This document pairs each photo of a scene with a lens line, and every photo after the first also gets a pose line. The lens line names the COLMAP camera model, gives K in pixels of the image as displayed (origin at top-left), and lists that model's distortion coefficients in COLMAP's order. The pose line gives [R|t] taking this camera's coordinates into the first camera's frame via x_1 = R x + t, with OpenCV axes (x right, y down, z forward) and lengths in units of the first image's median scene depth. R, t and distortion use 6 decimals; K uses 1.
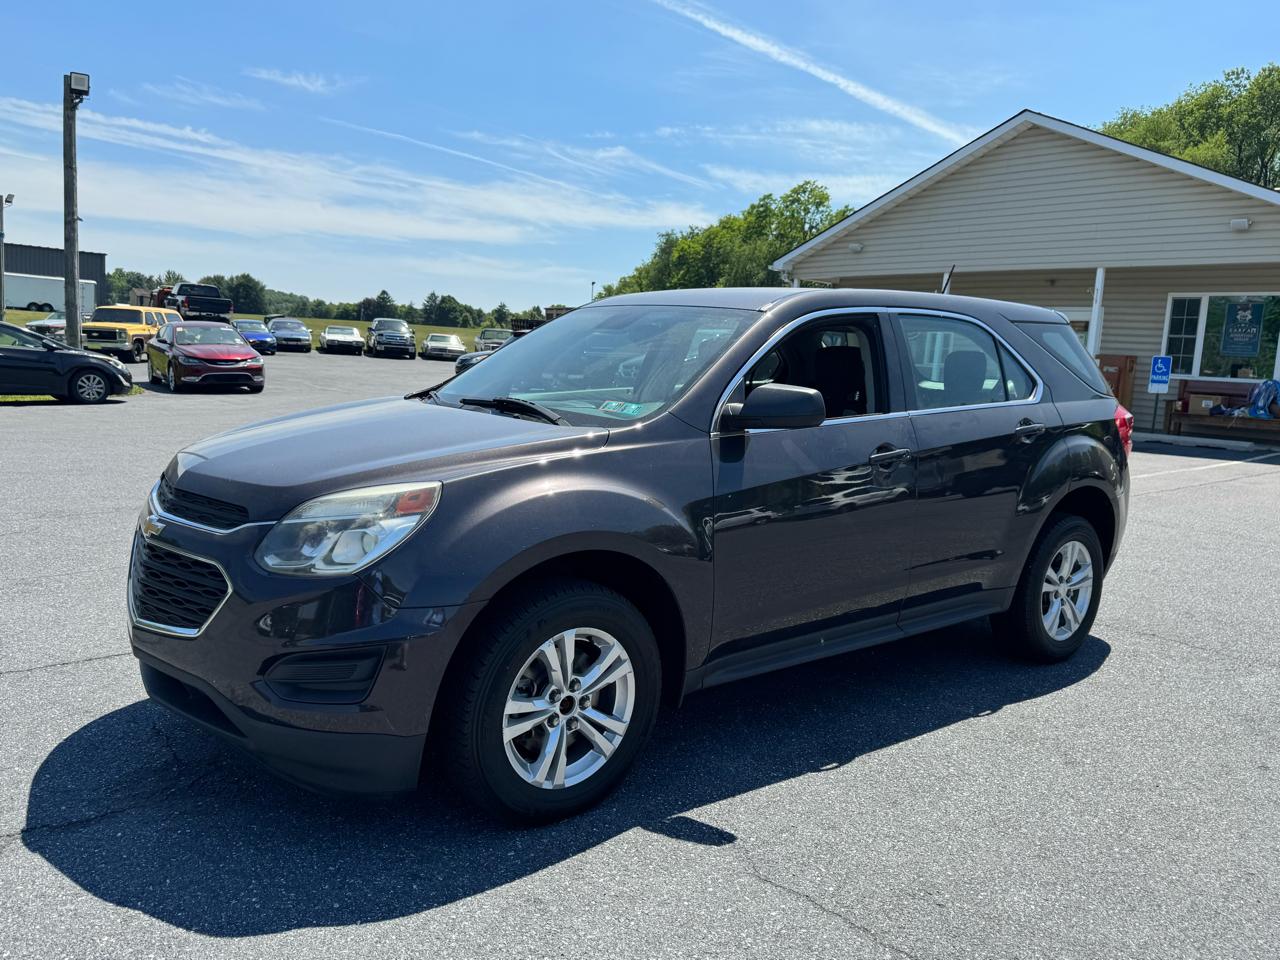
lens RADIAL K [[1019.1, 0, 630.8], [0, 1019.1, 480.1], [0, 0, 1]] dist [0.055968, -0.080223]
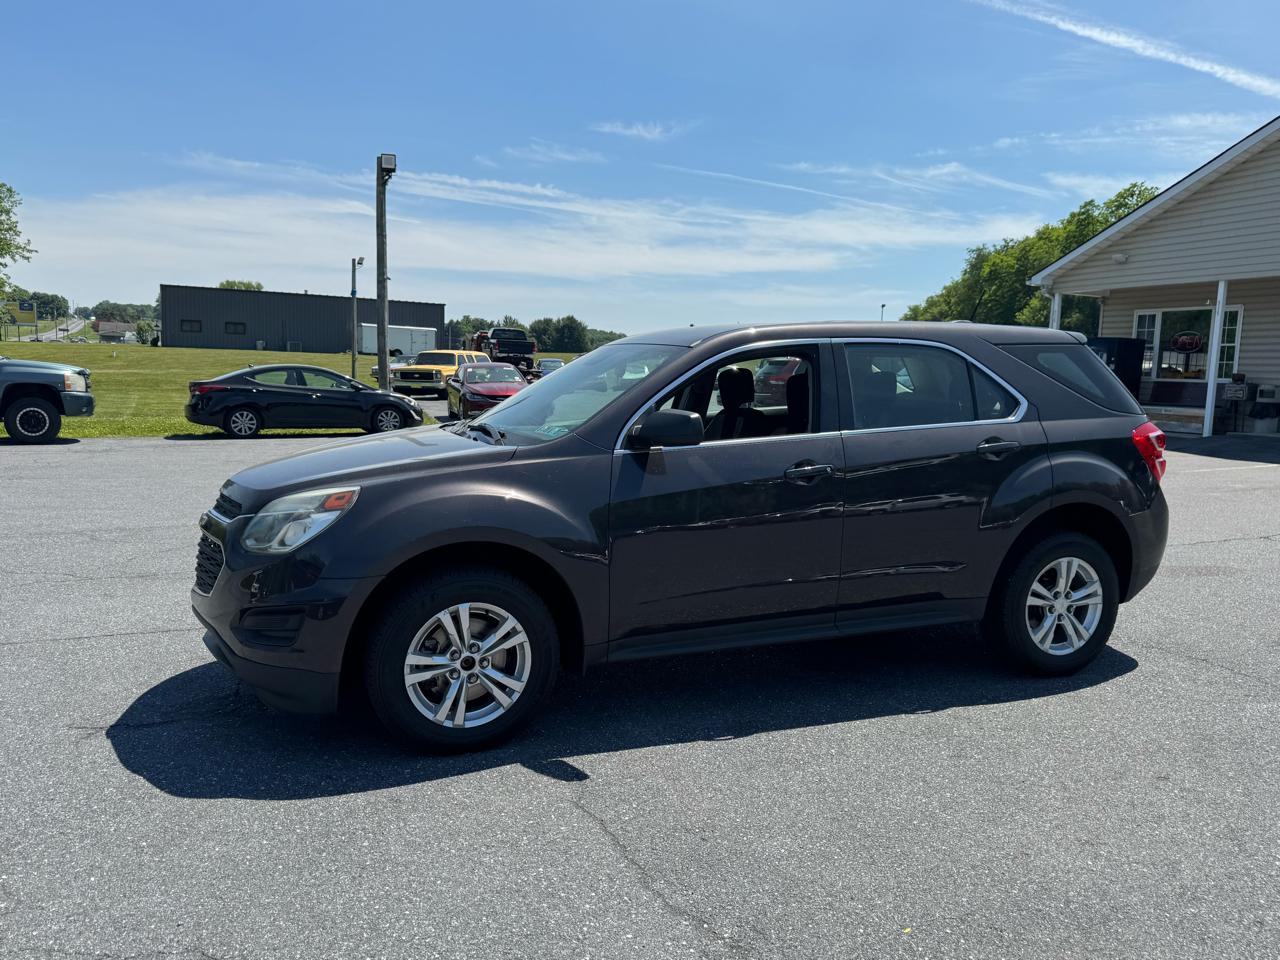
lens RADIAL K [[1019.1, 0, 639.5], [0, 1019.1, 488.0], [0, 0, 1]] dist [0.055968, -0.080223]
pose [[0.952530, 0.004824, -0.304406, 0.380501], [-0.010820, 0.999779, -0.018013, 0.016070], [0.304252, 0.020451, 0.952372, -0.109923]]
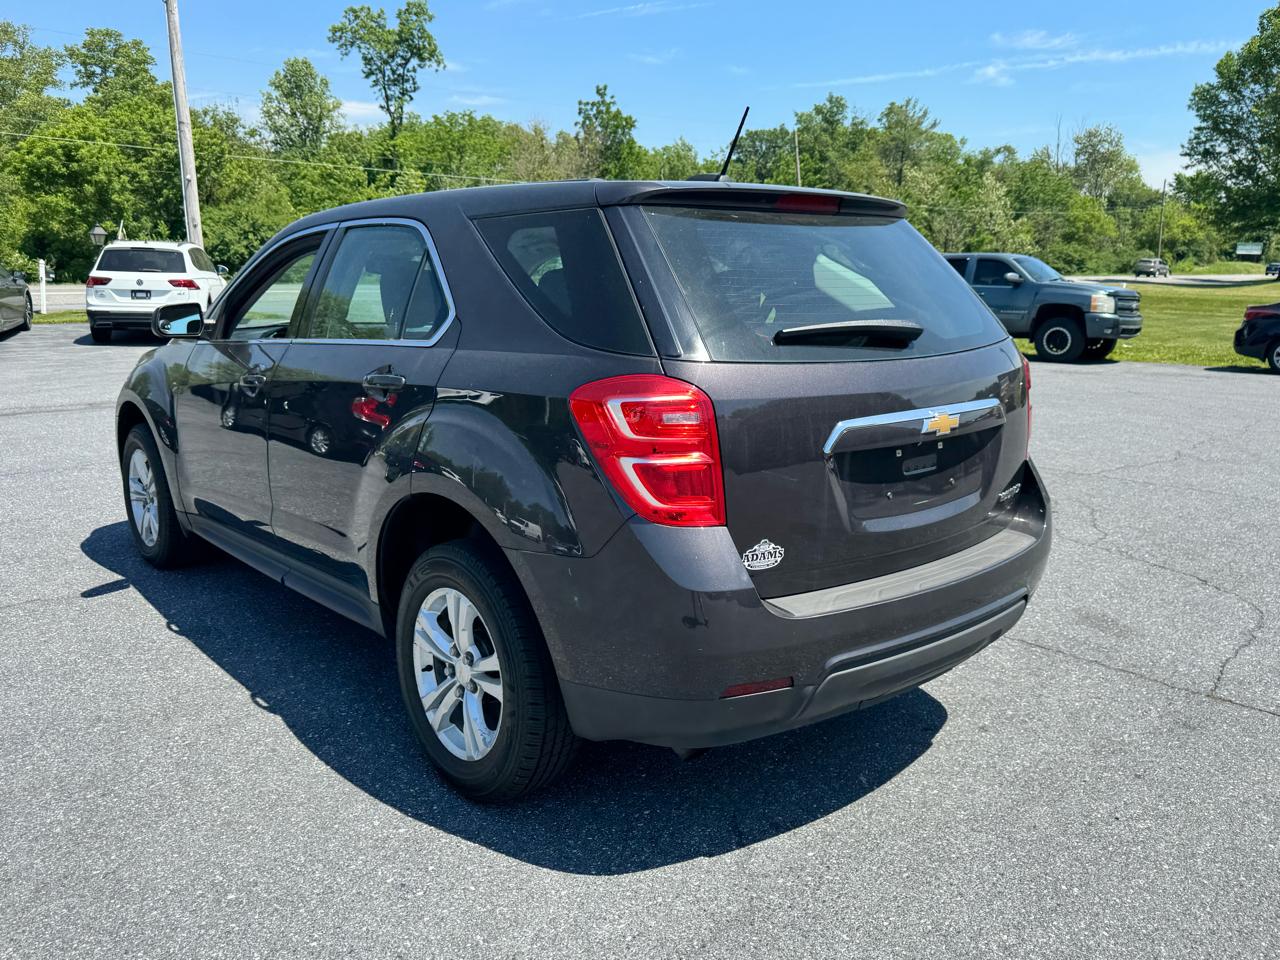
lens RADIAL K [[1019.1, 0, 632.7], [0, 1019.1, 464.0], [0, 0, 1]] dist [0.055968, -0.080223]
pose [[-0.003754, 0.134164, -0.990952, 1.141045], [-0.136512, 0.981613, 0.133417, -0.117213], [0.990631, 0.135778, 0.014630, 1.257756]]
